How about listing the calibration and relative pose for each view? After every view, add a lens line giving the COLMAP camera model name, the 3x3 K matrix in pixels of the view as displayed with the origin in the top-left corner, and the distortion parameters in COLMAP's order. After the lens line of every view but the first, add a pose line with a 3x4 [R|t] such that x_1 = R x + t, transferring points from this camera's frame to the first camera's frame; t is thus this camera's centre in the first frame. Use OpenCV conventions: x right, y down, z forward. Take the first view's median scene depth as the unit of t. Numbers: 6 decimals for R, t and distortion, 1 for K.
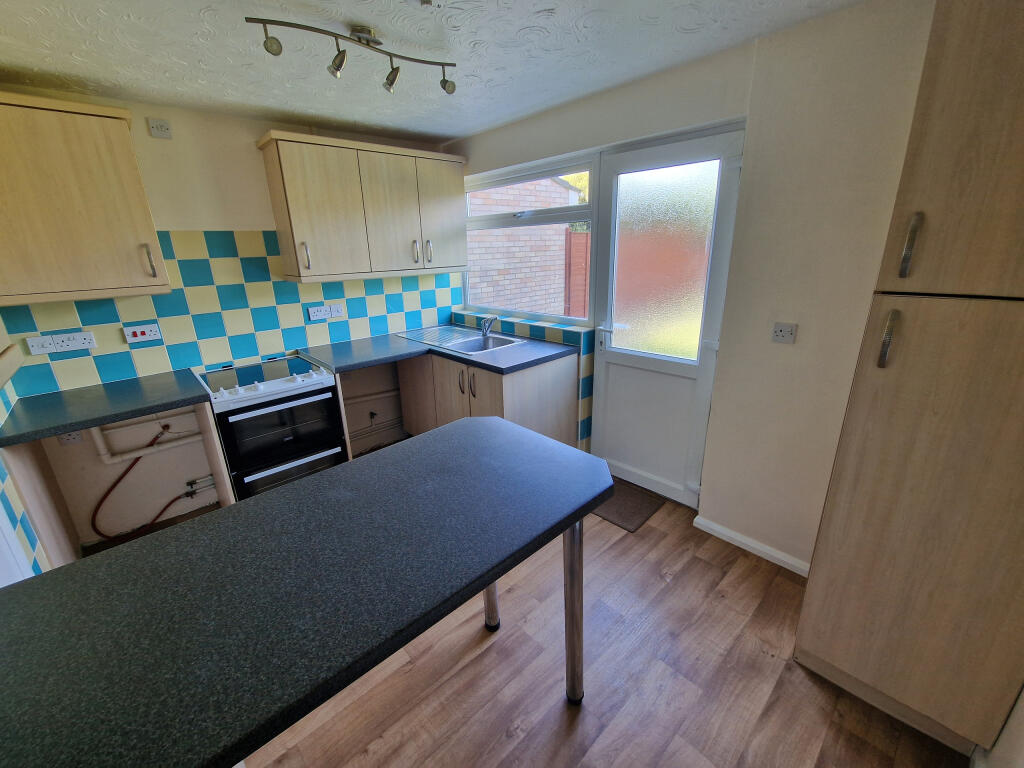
lens RADIAL K [[420.8, 0, 501.1], [0, 420.8, 383.4], [0, 0, 1]] dist [-0.001506, 0.000482]
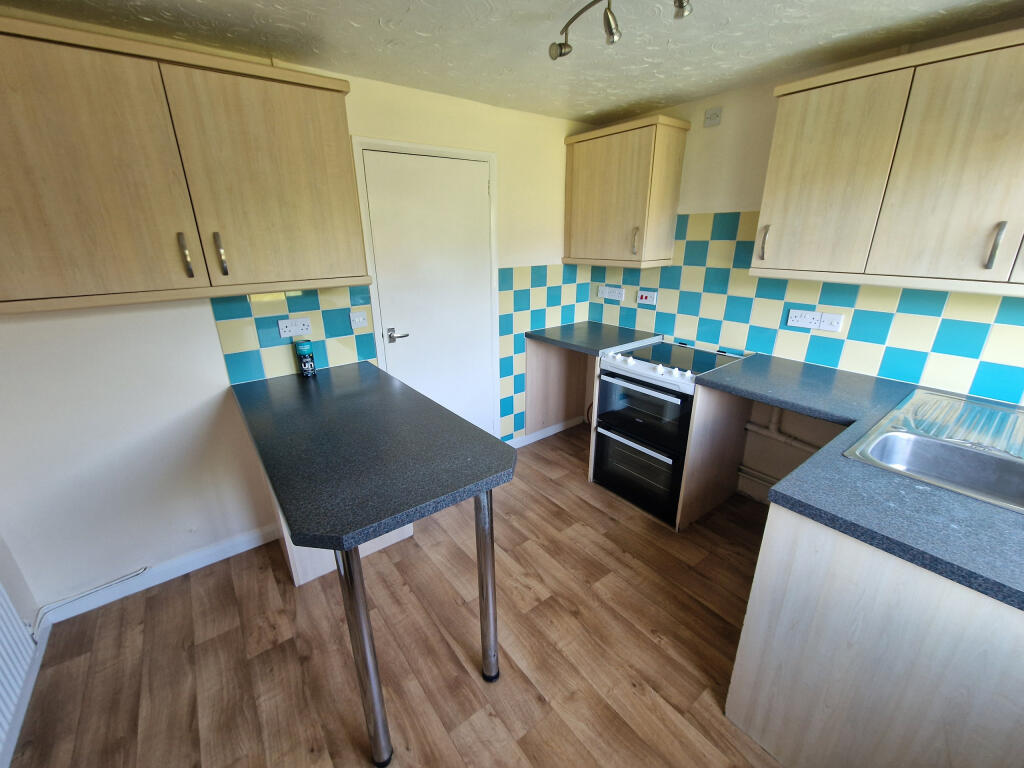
lens RADIAL K [[420.8, 0, 503.2], [0, 420.8, 382.9], [0, 0, 1]] dist [-0.001506, 0.000482]
pose [[-0.085960, 0.361365, -0.928454, 0.454810], [-0.298649, 0.879704, 0.370041, -0.235419], [0.950484, 0.309090, 0.032302, 0.635474]]
